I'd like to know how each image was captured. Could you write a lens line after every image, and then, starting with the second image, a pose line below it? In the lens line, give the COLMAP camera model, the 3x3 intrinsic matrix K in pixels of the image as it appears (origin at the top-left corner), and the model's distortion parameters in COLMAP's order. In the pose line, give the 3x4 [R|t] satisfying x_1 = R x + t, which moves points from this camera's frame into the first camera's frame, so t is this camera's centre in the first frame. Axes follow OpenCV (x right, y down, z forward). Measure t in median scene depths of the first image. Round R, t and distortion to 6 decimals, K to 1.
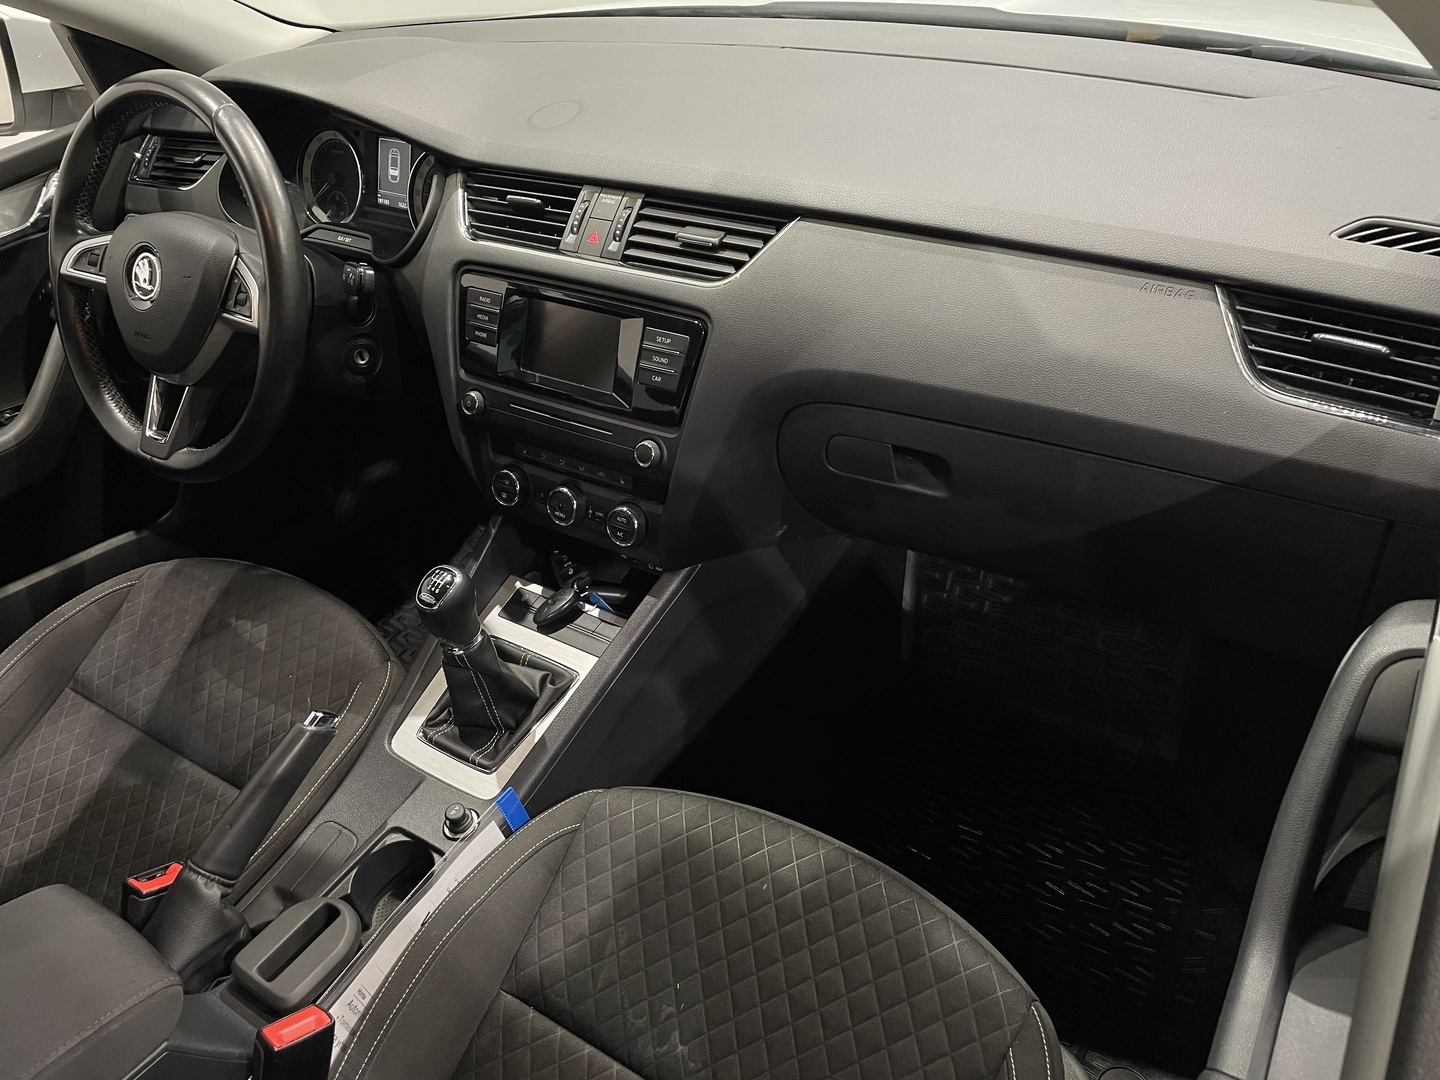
lens RADIAL K [[1100.2, 0, 802.8], [0, 1100.2, 529.2], [0, 0, 1]] dist [0.029931, -0.051853]
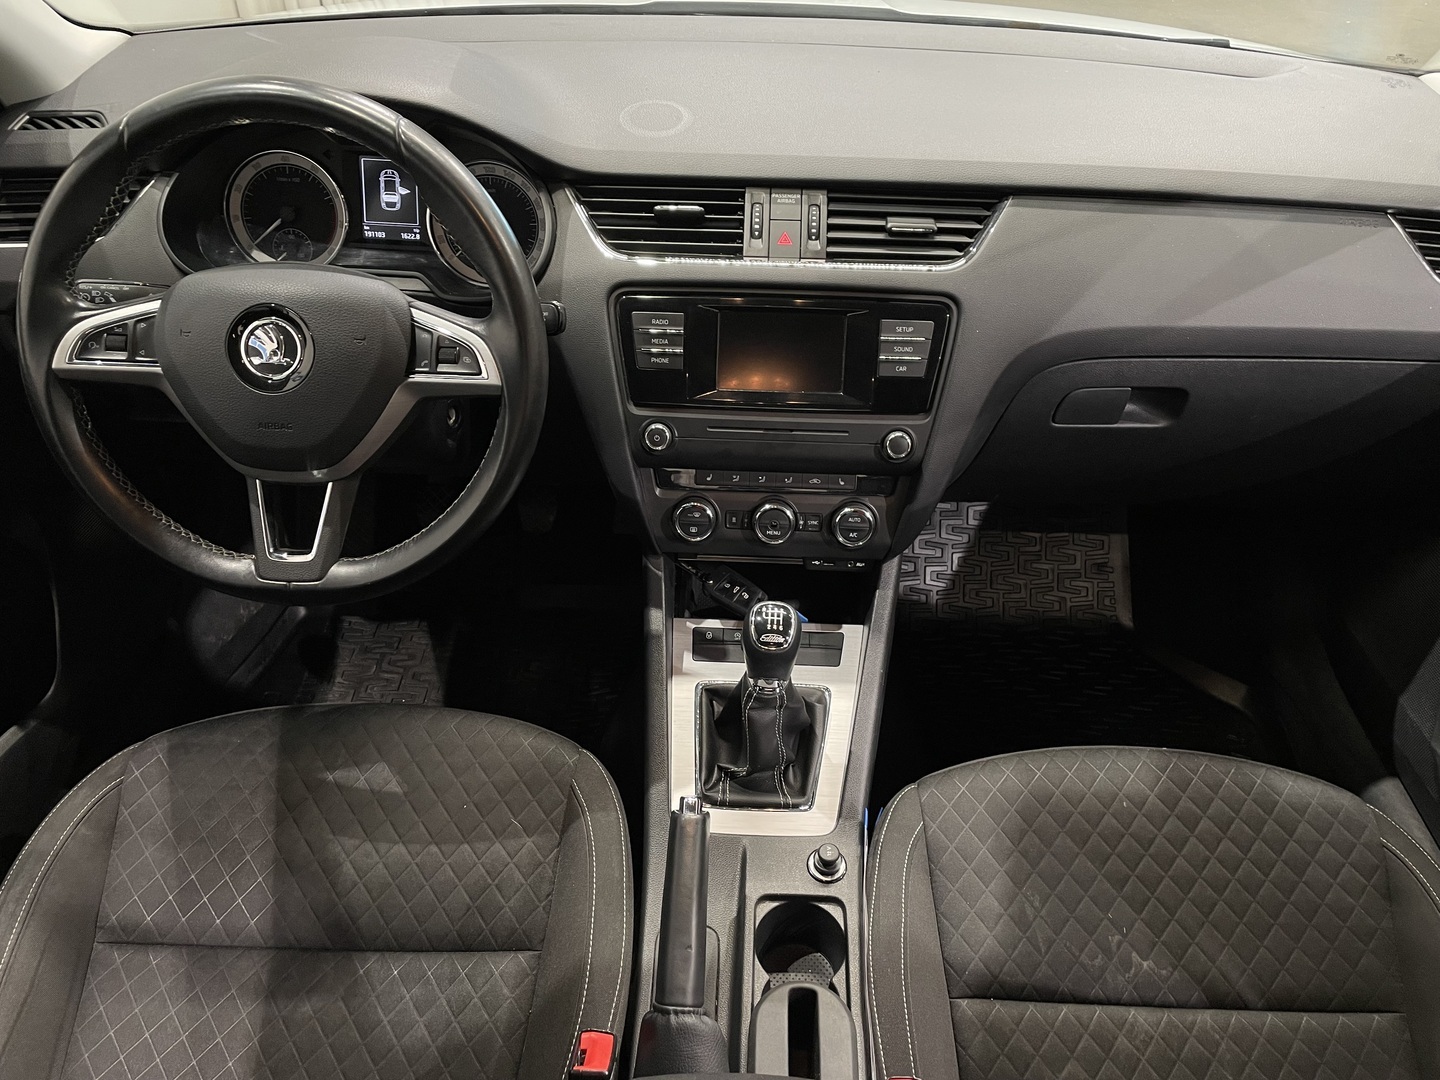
lens RADIAL K [[1100.2, 0, 722.6], [0, 1100.2, 539.2], [0, 0, 1]] dist [0.029931, -0.051853]
pose [[0.845876, -0.226146, 0.483065, -0.768921], [0.226594, 0.972239, 0.058373, -0.078406], [-0.482856, 0.060083, 0.873636, 0.200379]]
